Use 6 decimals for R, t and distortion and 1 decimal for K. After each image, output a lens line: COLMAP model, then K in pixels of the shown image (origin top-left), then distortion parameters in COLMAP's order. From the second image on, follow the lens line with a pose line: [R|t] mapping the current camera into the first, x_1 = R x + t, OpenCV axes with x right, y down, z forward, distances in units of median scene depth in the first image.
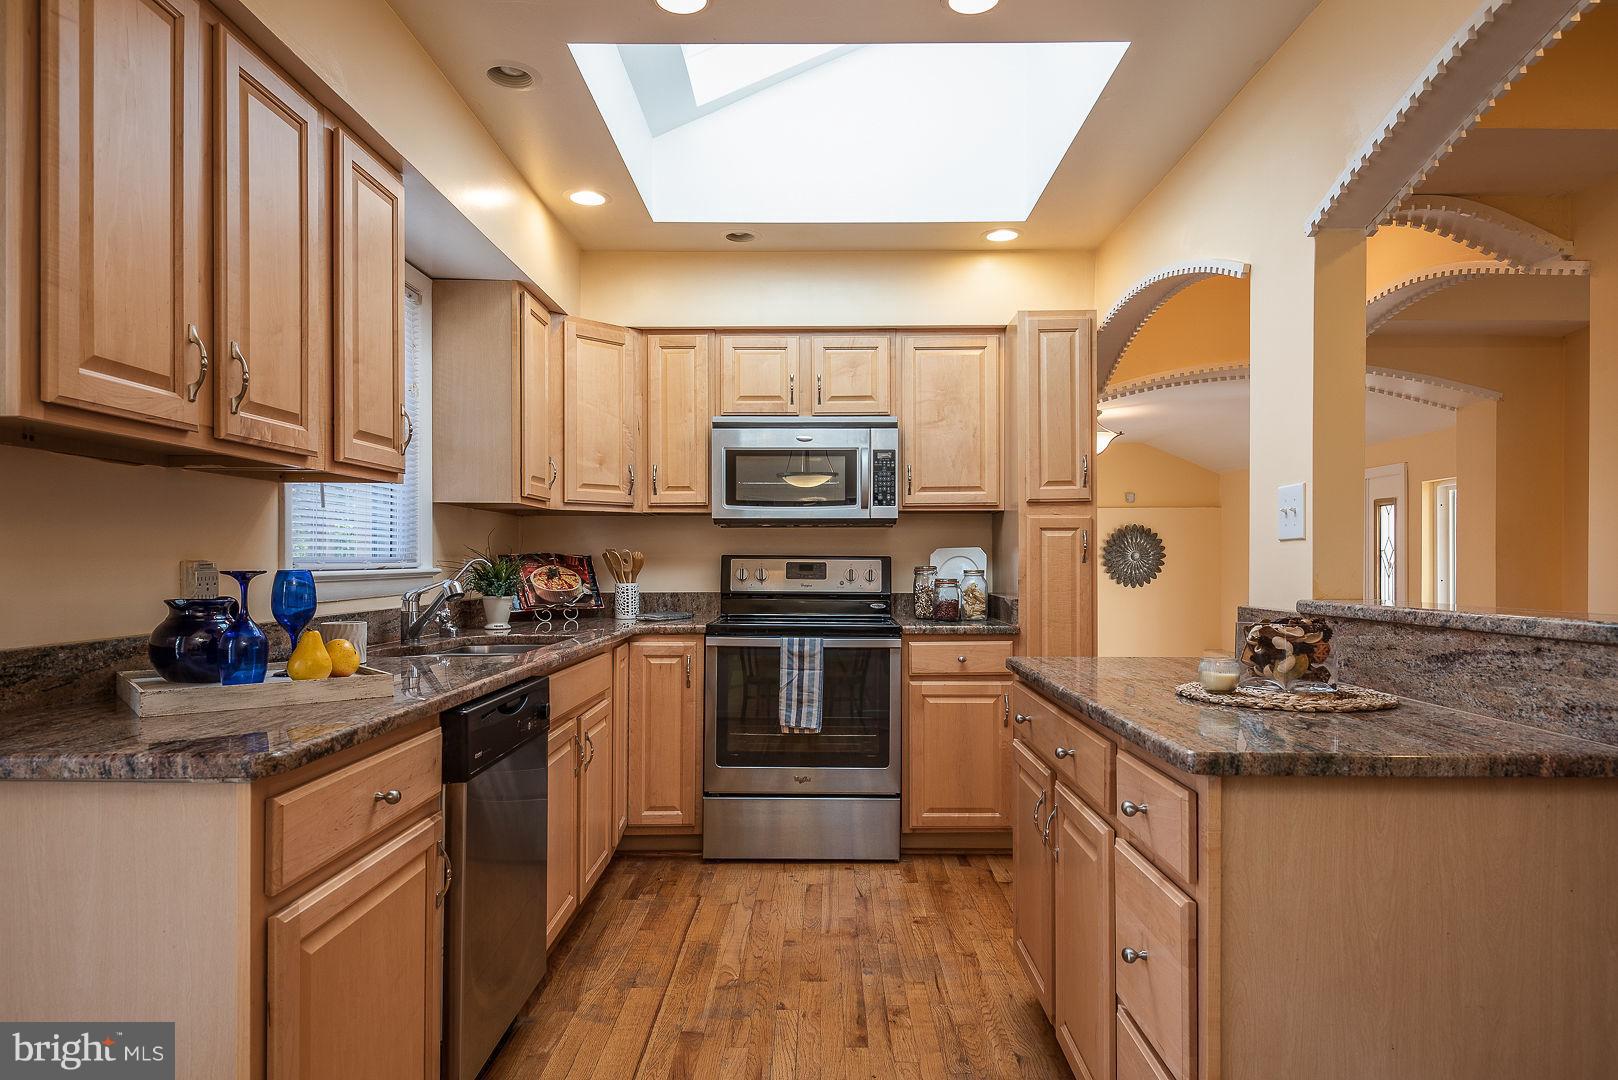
lens RADIAL K [[978.1, 0, 821.7], [0, 978.1, 561.4], [0, 0, 1]] dist [0.043574, -0.040351]
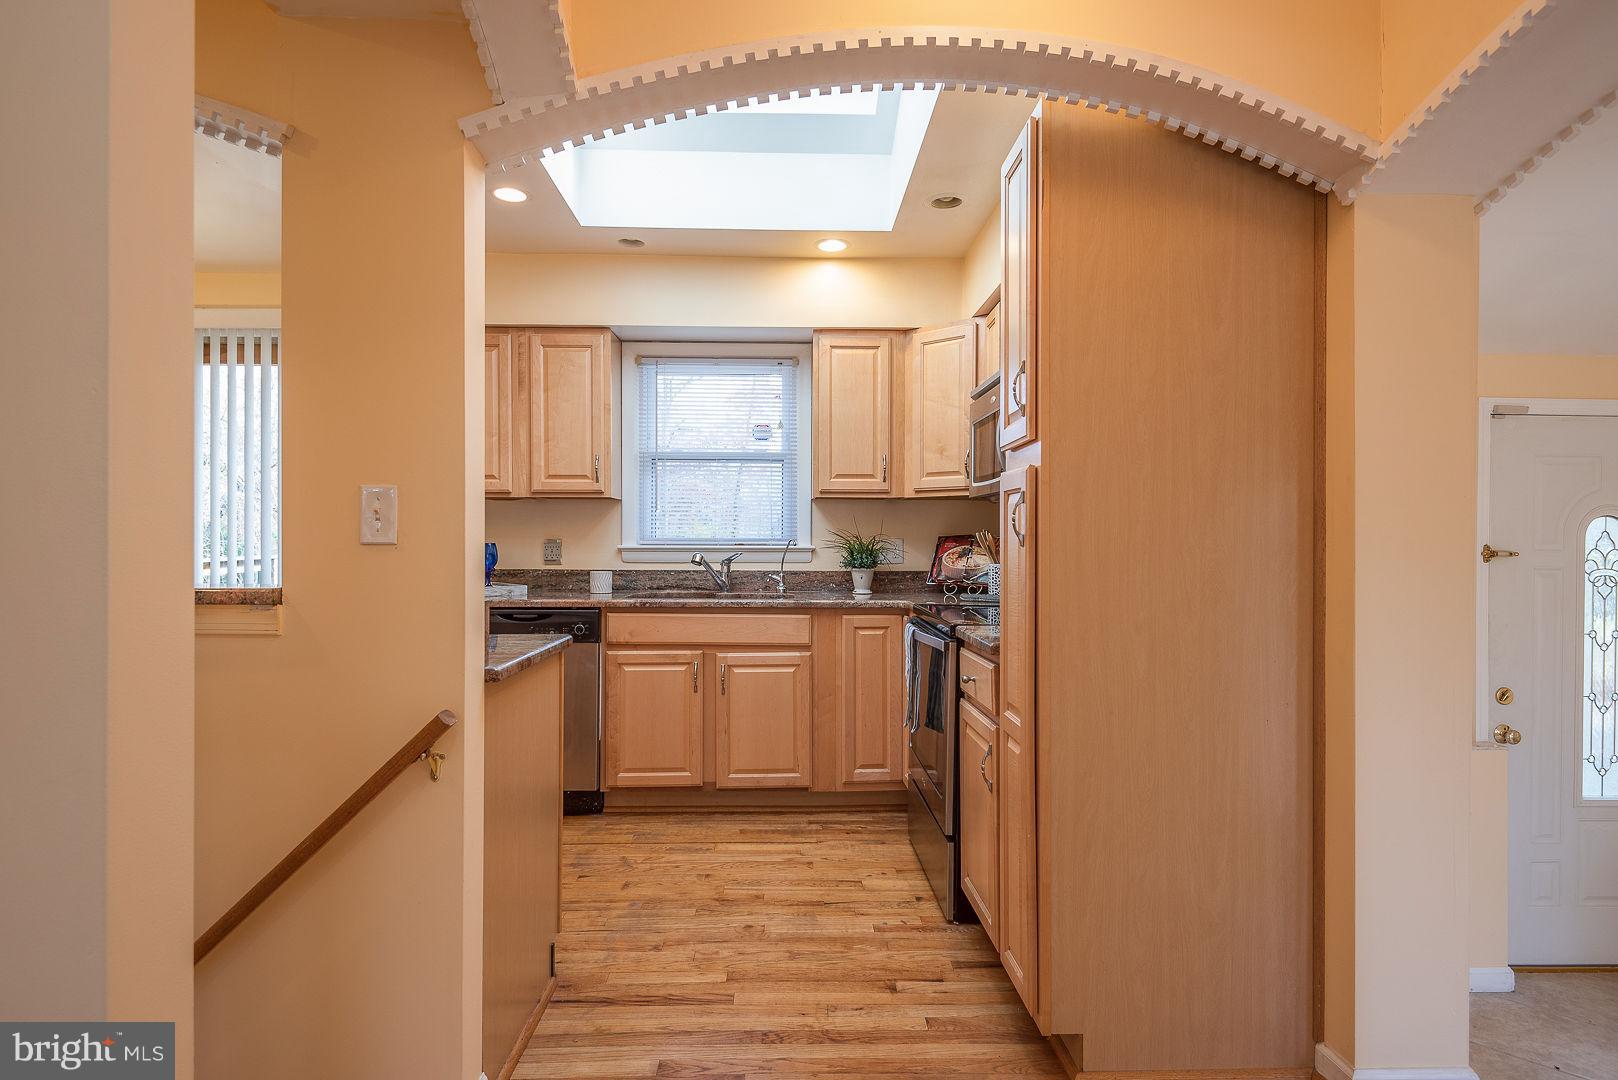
lens RADIAL K [[879.0, 0, 809.0], [0, 879.0, 540.0], [0, 0, 1]] dist [0.000310, -0.000045]
pose [[0.025681, 0.001669, -0.999669, 0.786849], [-0.005838, 0.999982, 0.001520, -0.003141], [0.999653, 0.005797, 0.025690, 0.869304]]
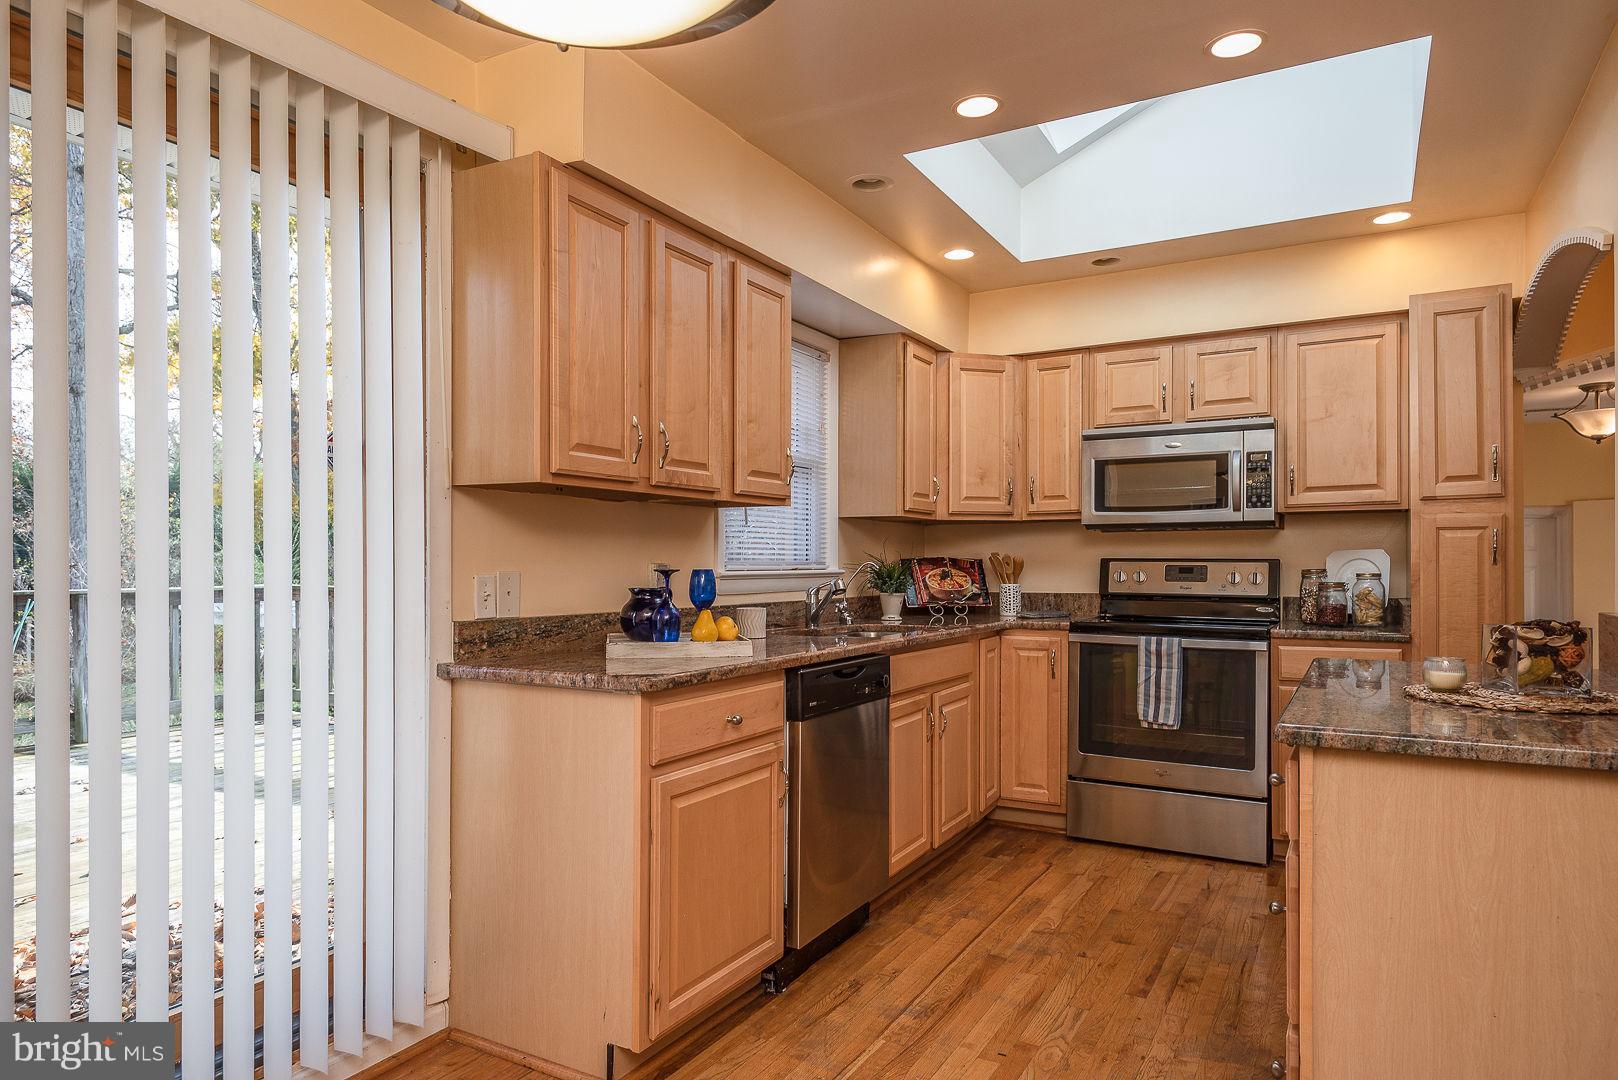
lens RADIAL K [[992.7, 0, 803.0], [0, 992.7, 560.3], [0, 0, 1]] dist [0.047361, -0.044951]
pose [[0.872556, -0.002354, -0.488508, 0.166423], [-0.000163, 0.999987, -0.005109, 0.001493], [0.488514, 0.004538, 0.872544, -0.115587]]
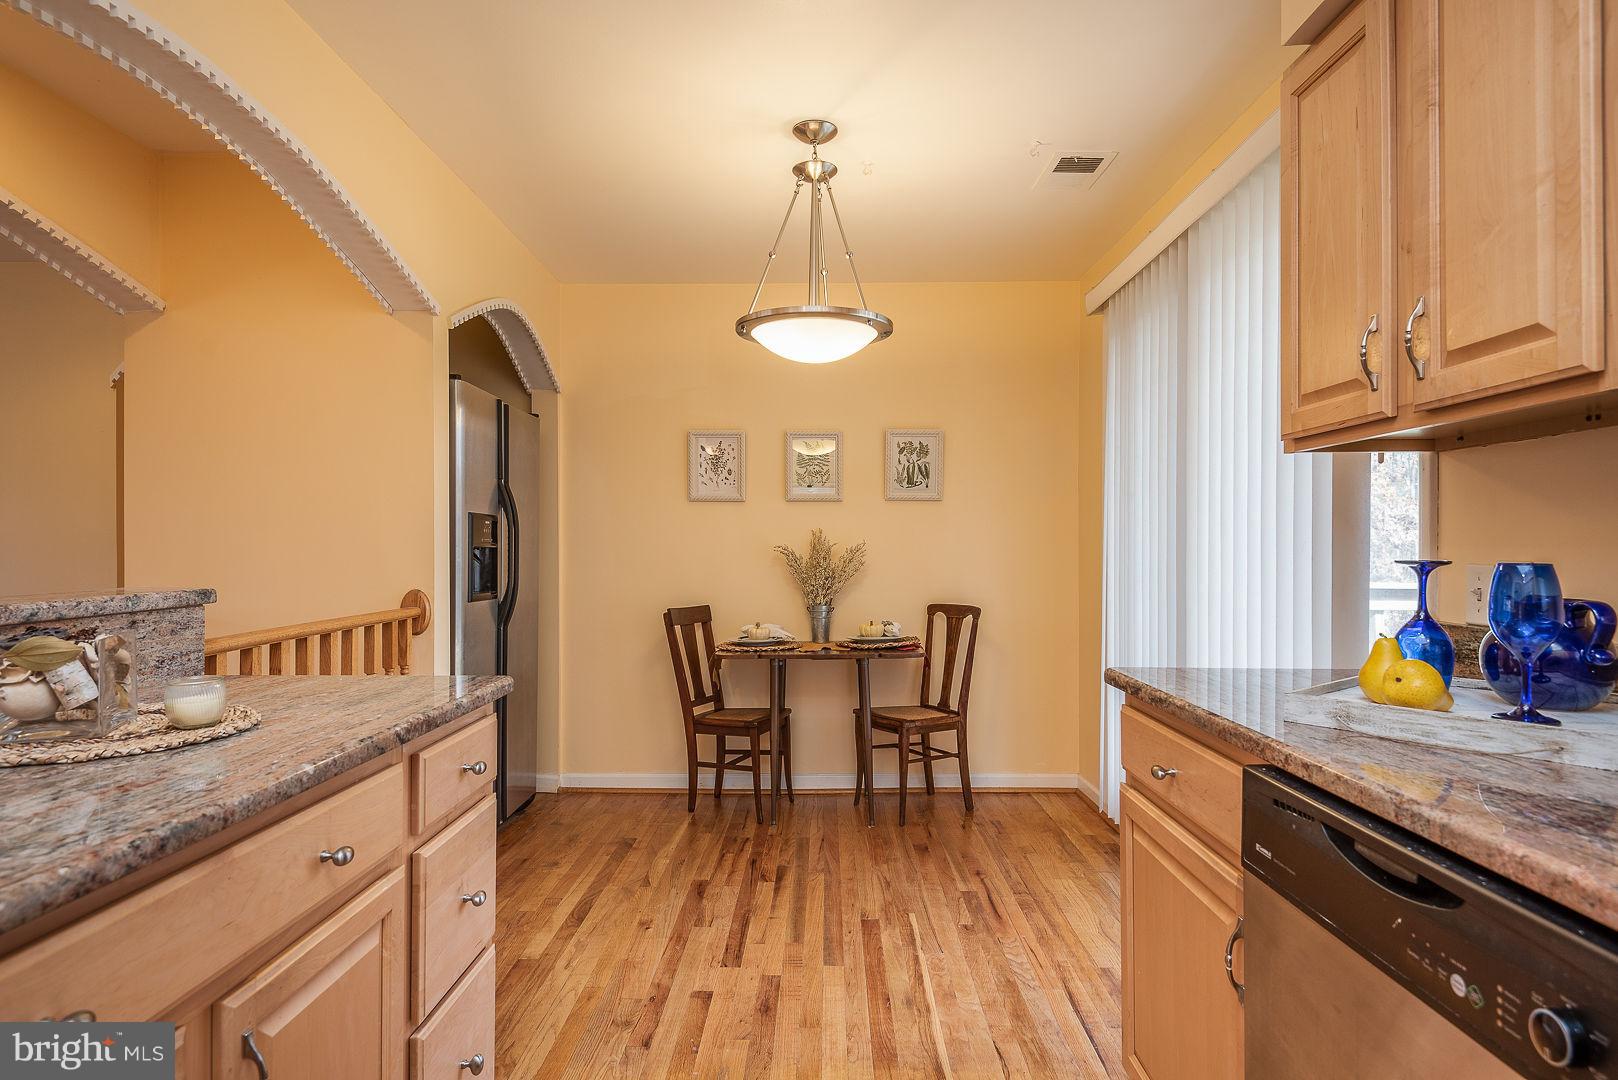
lens RADIAL K [[879.0, 0, 809.0], [0, 879.0, 540.0], [0, 0, 1]] dist [0.000310, -0.000045]
pose [[-0.999862, -0.002177, 0.016486, -0.031313], [-0.002224, 0.999994, -0.002836, -0.002210], [-0.016480, -0.002872, -0.999860, 0.820403]]
